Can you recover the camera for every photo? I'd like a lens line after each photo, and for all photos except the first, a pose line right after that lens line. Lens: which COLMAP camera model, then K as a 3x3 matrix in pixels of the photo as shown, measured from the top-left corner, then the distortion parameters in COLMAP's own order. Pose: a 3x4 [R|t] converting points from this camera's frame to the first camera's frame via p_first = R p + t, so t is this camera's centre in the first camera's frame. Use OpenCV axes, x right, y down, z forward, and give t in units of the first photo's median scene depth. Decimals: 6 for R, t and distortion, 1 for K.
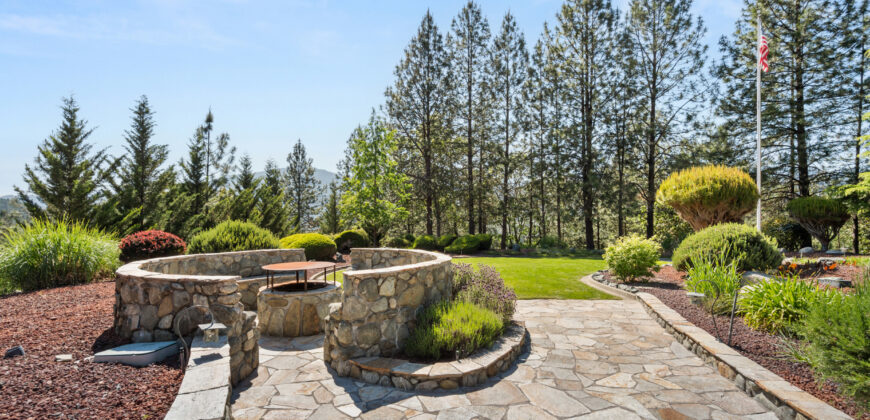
lens RADIAL K [[395.3, 0, 428.4], [0, 395.3, 206.8], [0, 0, 1]] dist [0.001290, 0.001413]
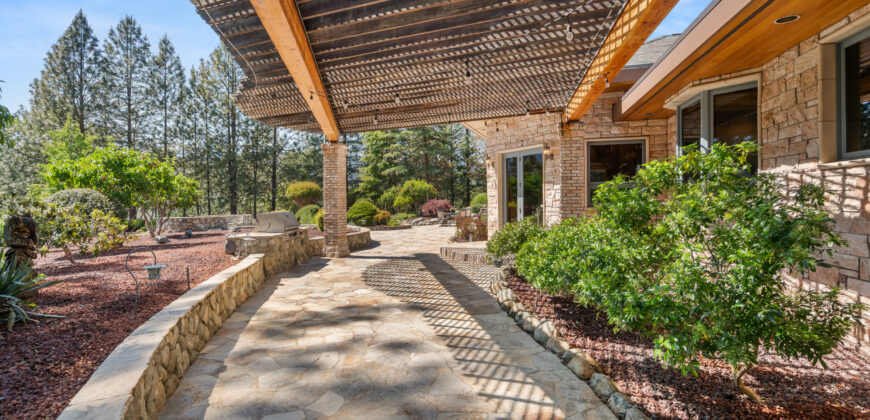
lens RADIAL K [[448.1, 0, 434.3], [0, 448.1, 207.3], [0, 0, 1]] dist [0.002089, 0.000036]
pose [[0.625138, -0.020187, 0.780253, -0.375611], [-0.005509, 0.999526, 0.030274, -0.012782], [-0.780495, -0.023224, 0.624731, -0.532150]]
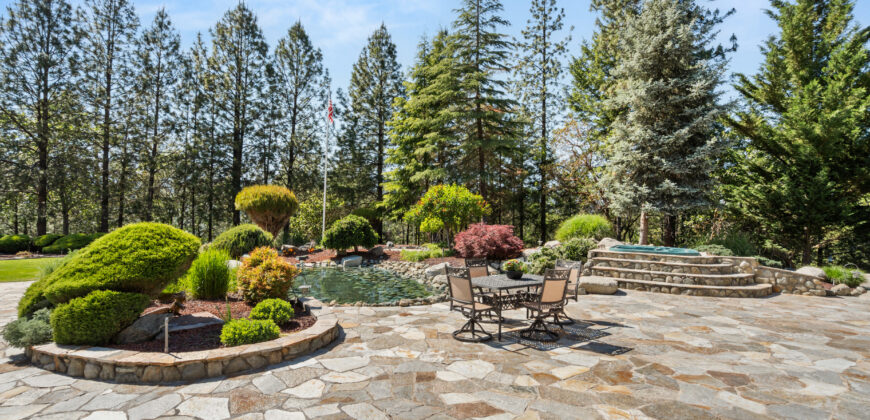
lens RADIAL K [[395.3, 0, 429.7], [0, 395.3, 211.0], [0, 0, 1]] dist [0.001290, 0.001413]
pose [[0.761526, 0.034302, 0.647227, 0.089232], [-0.039115, 0.999211, -0.006933, -0.008056], [-0.646953, -0.020037, 0.762266, -0.194003]]
